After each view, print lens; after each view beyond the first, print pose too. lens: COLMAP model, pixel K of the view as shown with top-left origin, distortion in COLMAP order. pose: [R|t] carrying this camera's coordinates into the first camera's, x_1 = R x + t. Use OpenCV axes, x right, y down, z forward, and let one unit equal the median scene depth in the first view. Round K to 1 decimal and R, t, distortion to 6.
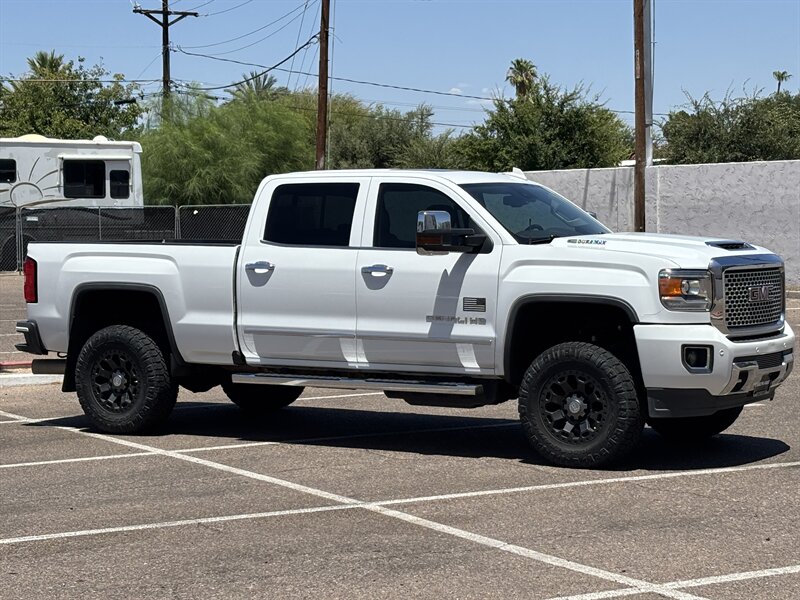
lens RADIAL K [[1835.3, 0, 396.9], [0, 1835.3, 342.4], [0, 0, 1]] dist [0.187862, -0.271519]
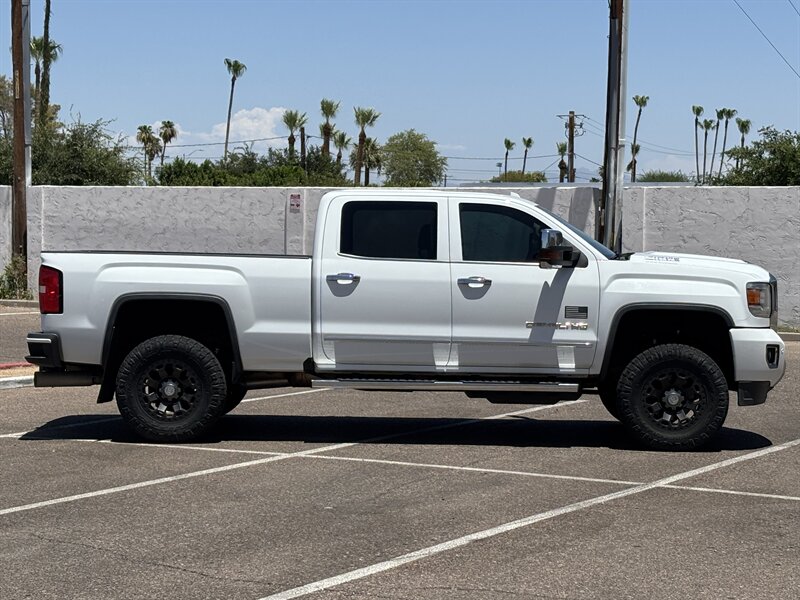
lens RADIAL K [[1835.3, 0, 396.9], [0, 1835.3, 342.4], [0, 0, 1]] dist [0.187862, -0.271519]
pose [[0.861176, -0.009395, 0.508220, -0.606612], [0.015652, 0.999845, -0.008040, 0.005181], [-0.508066, 0.014878, 0.861190, 0.071923]]
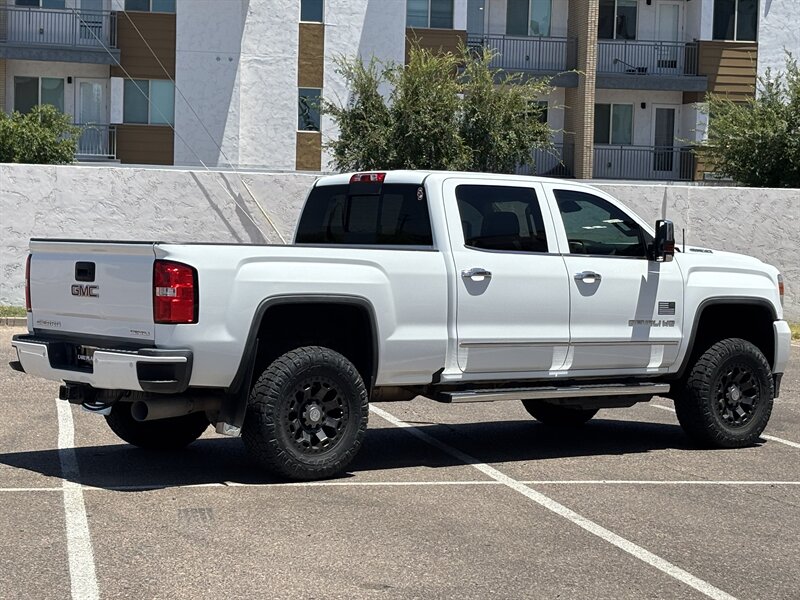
lens RADIAL K [[1835.3, 0, 396.9], [0, 1835.3, 342.4], [0, 0, 1]] dist [0.187862, -0.271519]
pose [[0.343990, -0.040825, 0.938086, -0.980759], [0.037600, 0.998852, 0.029682, -0.036880], [-0.938220, 0.025062, 0.345130, 0.744200]]
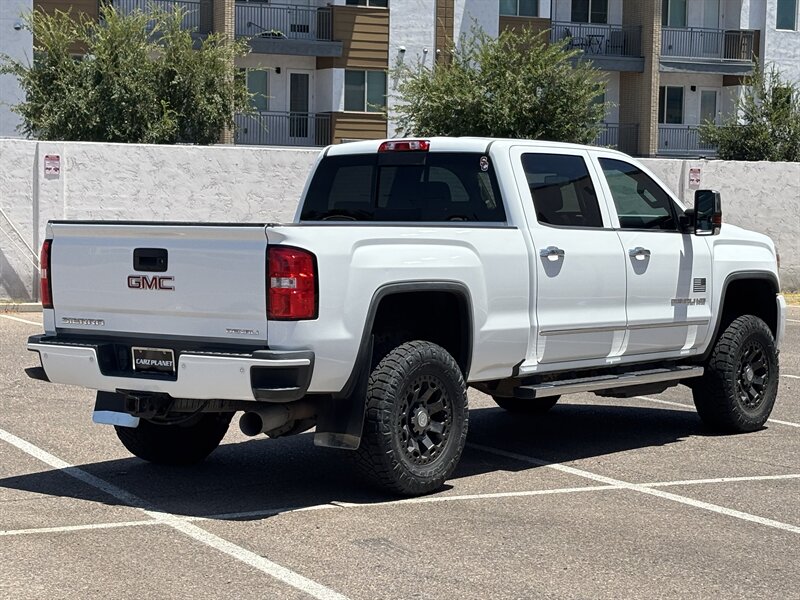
lens RADIAL K [[1835.3, 0, 396.9], [0, 1835.3, 342.4], [0, 0, 1]] dist [0.187862, -0.271519]
pose [[0.097853, -0.064965, 0.993078, -0.928501], [0.055045, 0.996693, 0.059778, -0.056009], [-0.993677, 0.048815, 0.101106, 1.019062]]
